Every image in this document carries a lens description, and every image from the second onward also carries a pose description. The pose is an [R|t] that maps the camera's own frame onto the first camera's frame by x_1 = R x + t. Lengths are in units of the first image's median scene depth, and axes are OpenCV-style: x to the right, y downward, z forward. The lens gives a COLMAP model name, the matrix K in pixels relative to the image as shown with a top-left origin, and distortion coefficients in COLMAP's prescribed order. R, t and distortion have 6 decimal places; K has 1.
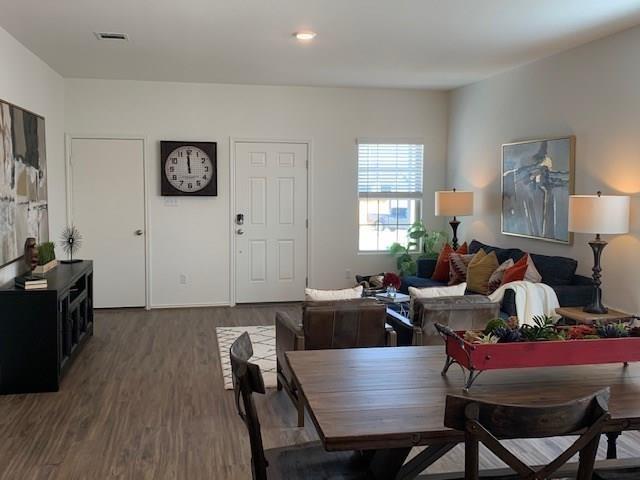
lens RADIAL K [[634.3, 0, 320.0], [0, 634.3, 240.0], [0, 0, 1]] dist [-0.005094, -0.004795]
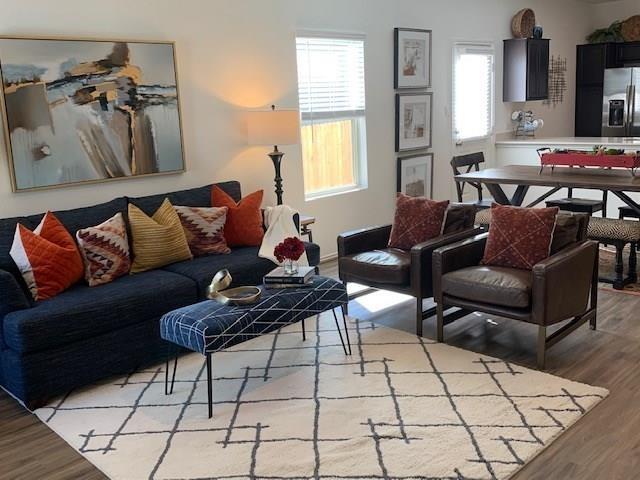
lens RADIAL K [[647.6, 0, 318.8], [0, 647.6, 228.7], [0, 0, 1]] dist [0.061516, -0.122368]
pose [[-0.558371, -0.142933, 0.817185, -0.406817], [0.110738, 0.963389, 0.244171, -0.106682], [-0.822167, 0.226832, -0.522100, 1.241057]]
